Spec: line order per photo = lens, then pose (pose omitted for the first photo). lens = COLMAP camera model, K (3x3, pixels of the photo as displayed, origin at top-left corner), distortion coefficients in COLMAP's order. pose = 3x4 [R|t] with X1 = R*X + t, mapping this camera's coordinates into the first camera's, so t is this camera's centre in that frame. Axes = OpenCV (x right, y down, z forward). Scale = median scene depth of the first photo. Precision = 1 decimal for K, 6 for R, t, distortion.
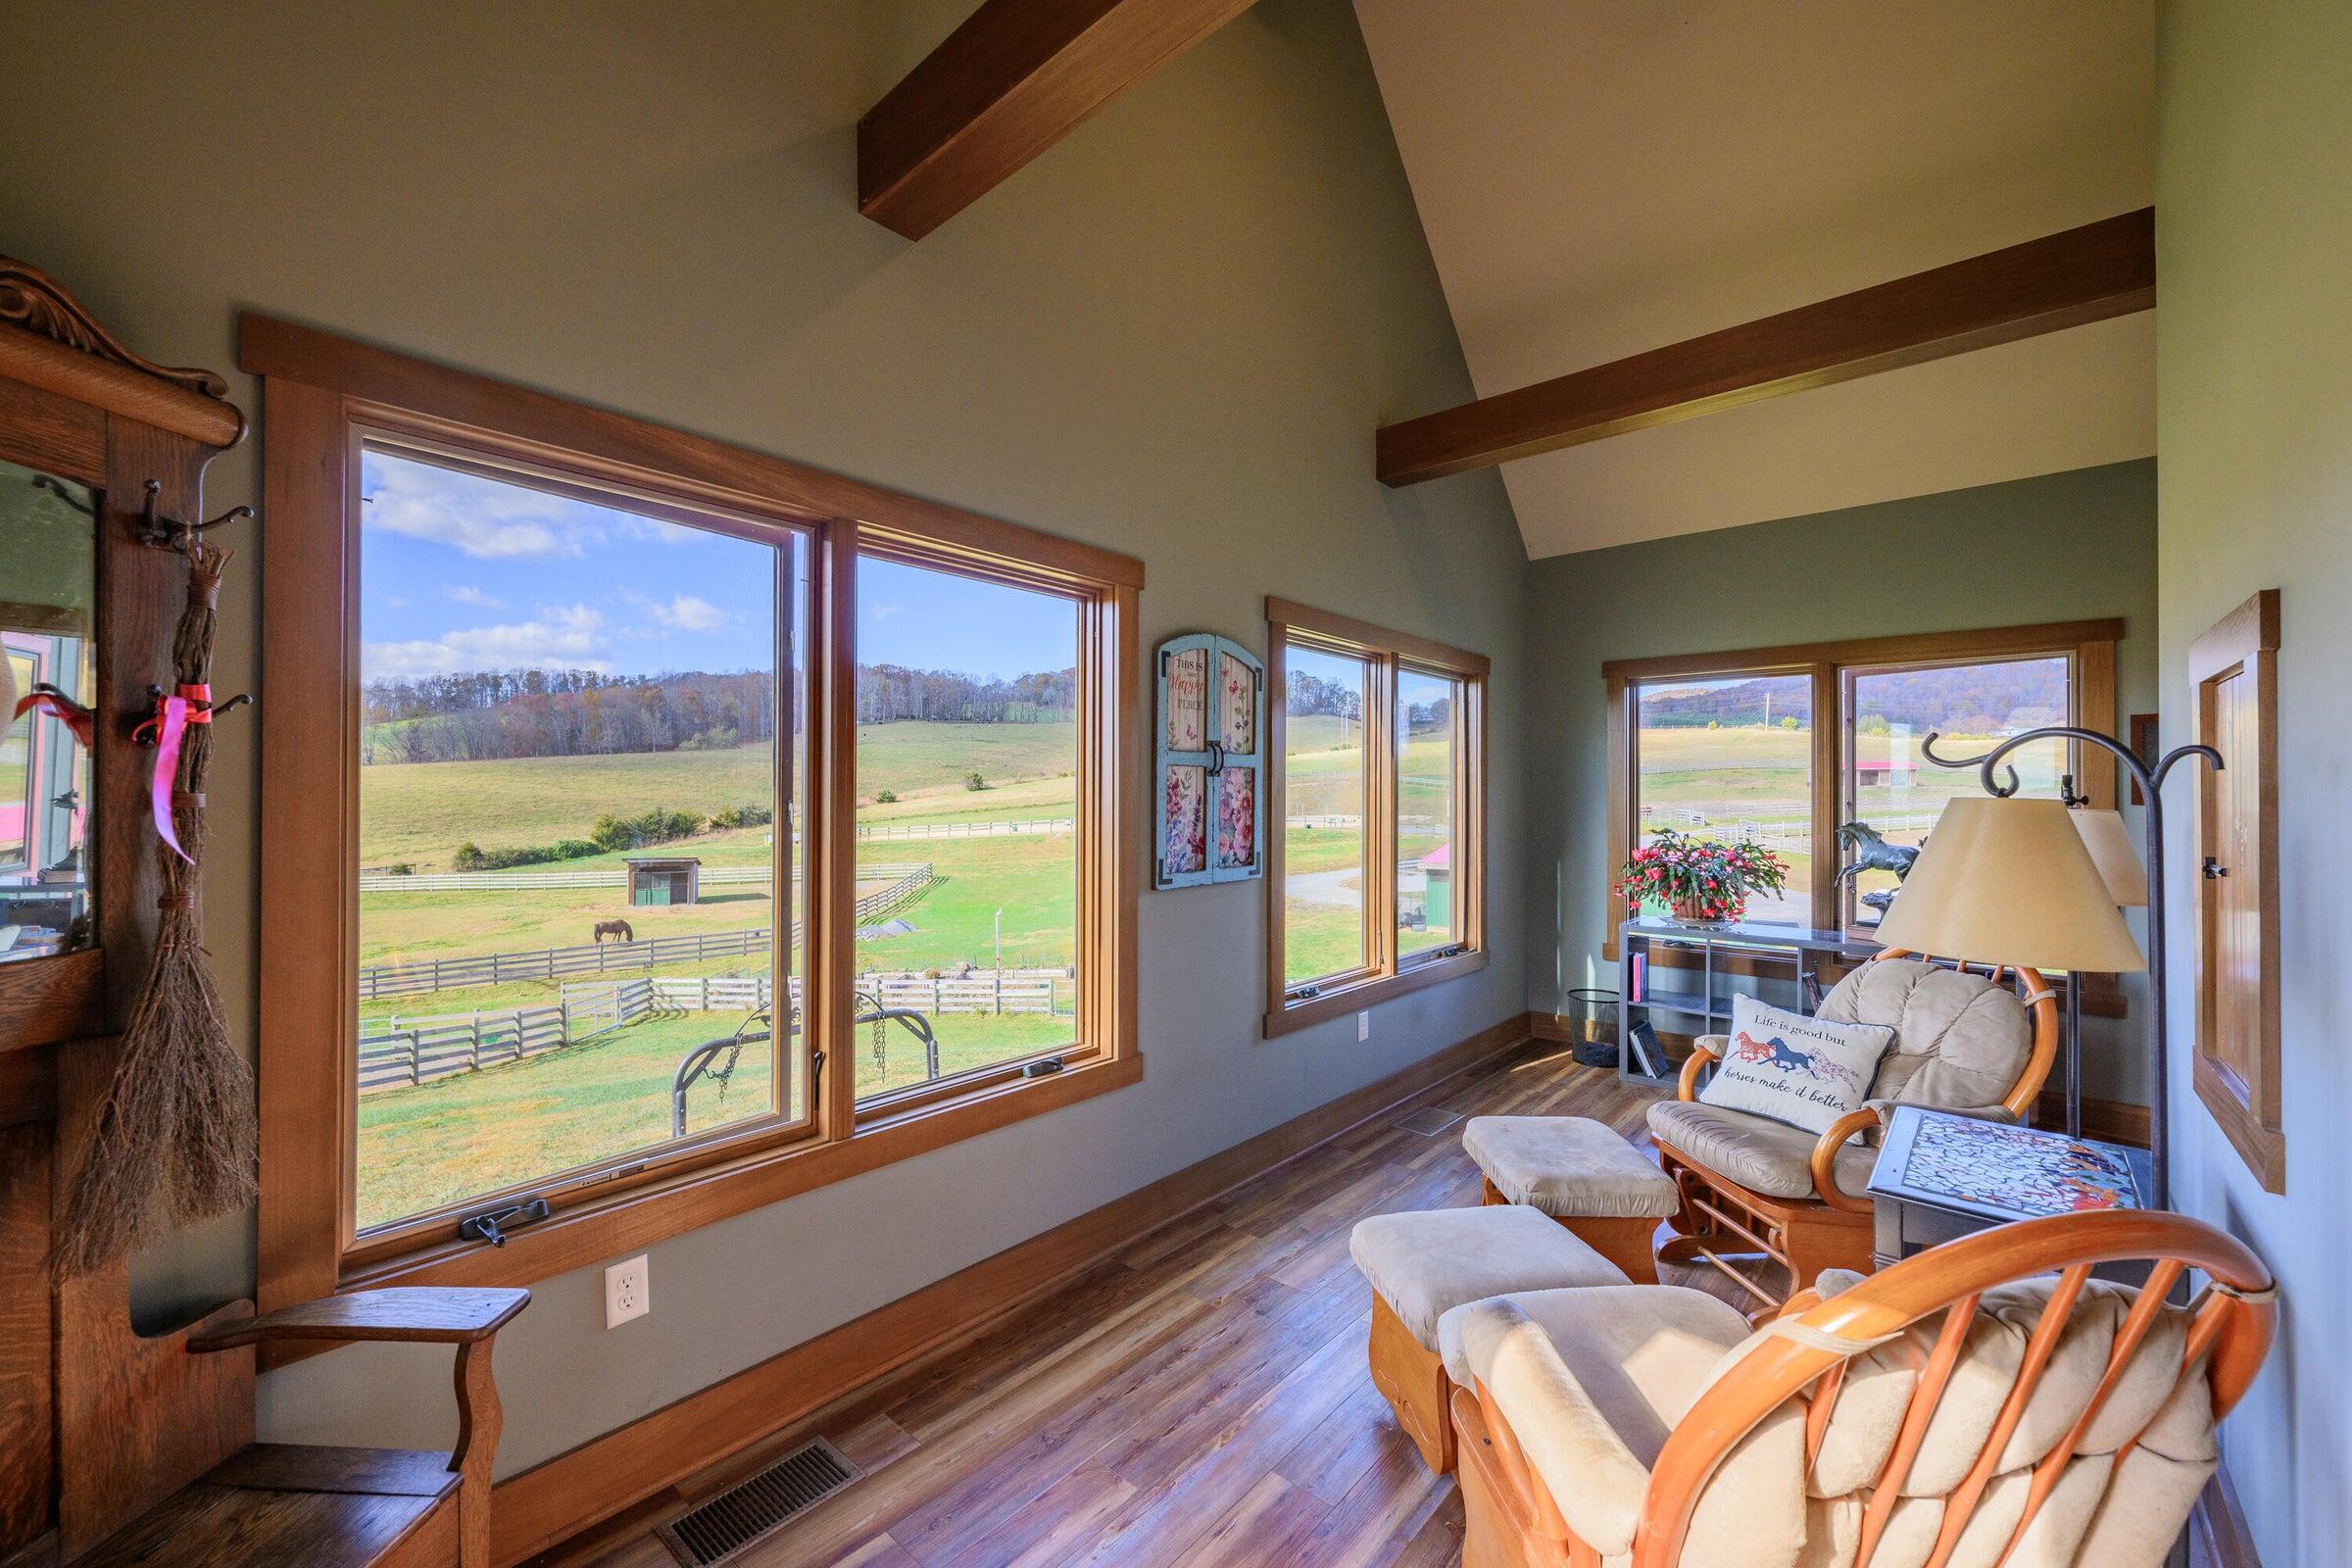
lens RADIAL K [[937.9, 0, 1184.1], [0, 937.9, 782.0], [0, 0, 1]] dist [-0.009532, -0.000244]
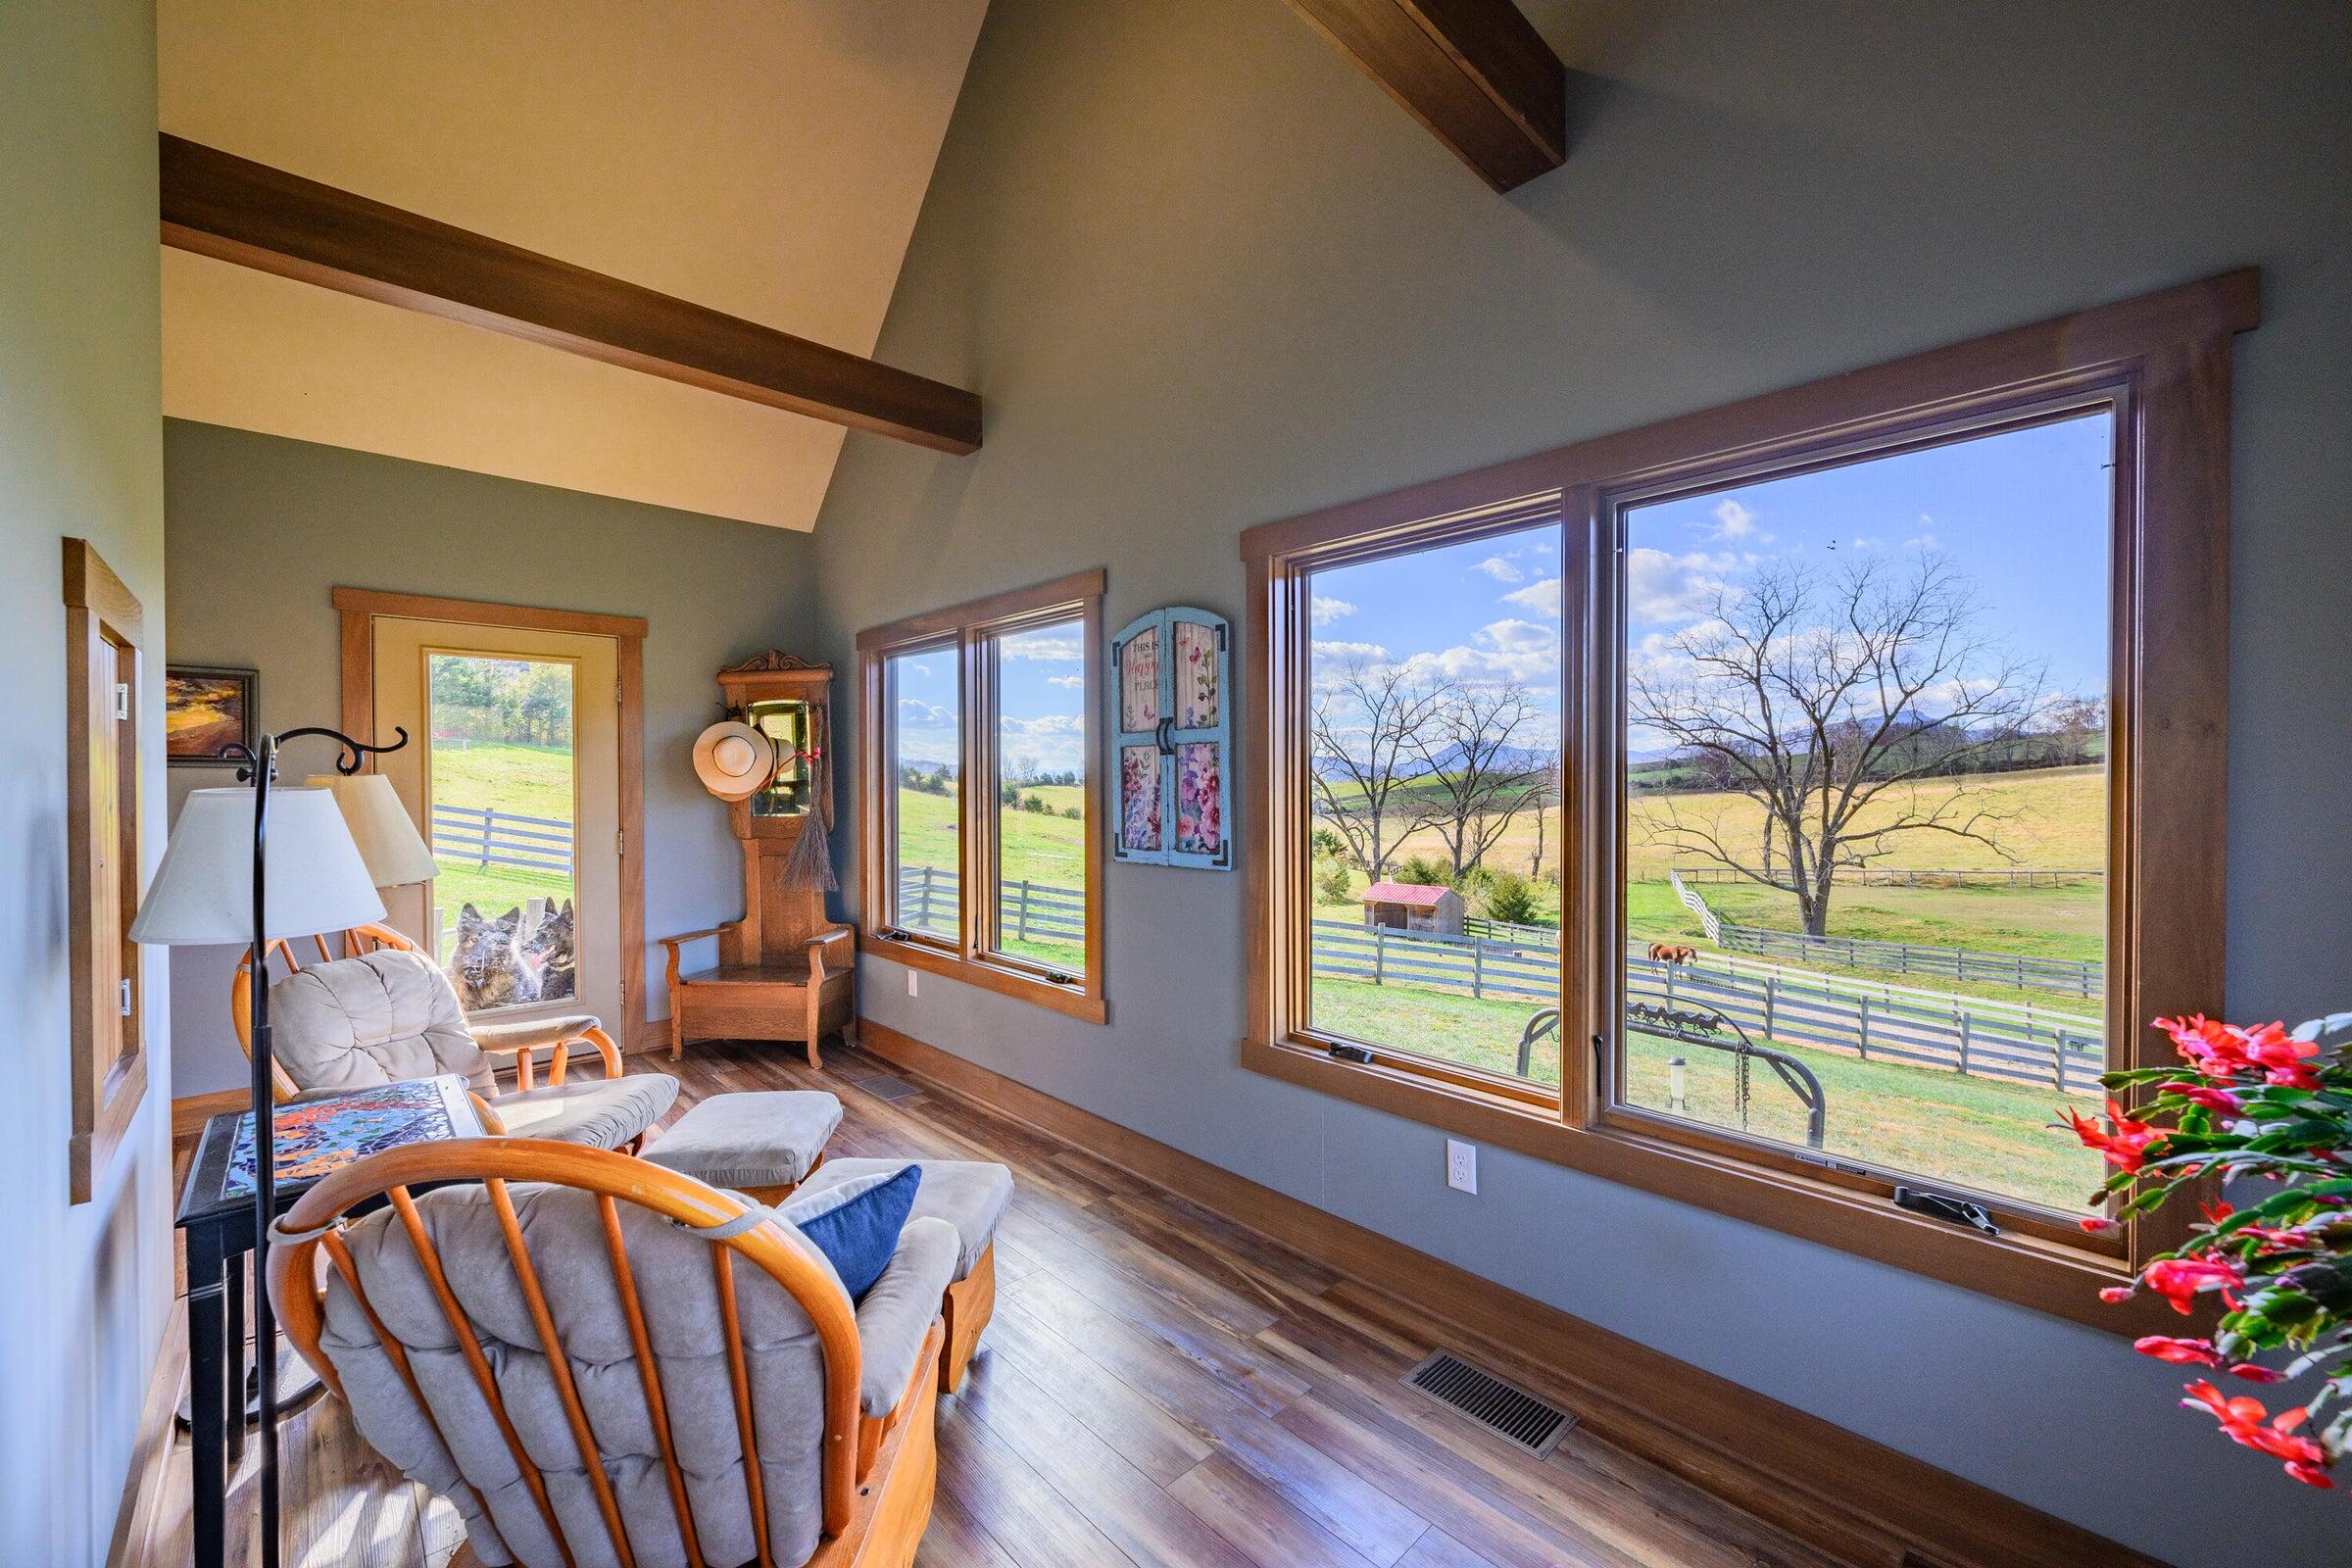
lens RADIAL K [[937.9, 0, 1186.0], [0, 937.9, 795.2], [0, 0, 1]] dist [-0.009532, -0.000244]
pose [[-0.100627, 0.011732, -0.994855, 0.951510], [0.012224, 0.999870, 0.010555, 0.024737], [0.994849, -0.011099, -0.100758, 1.074485]]
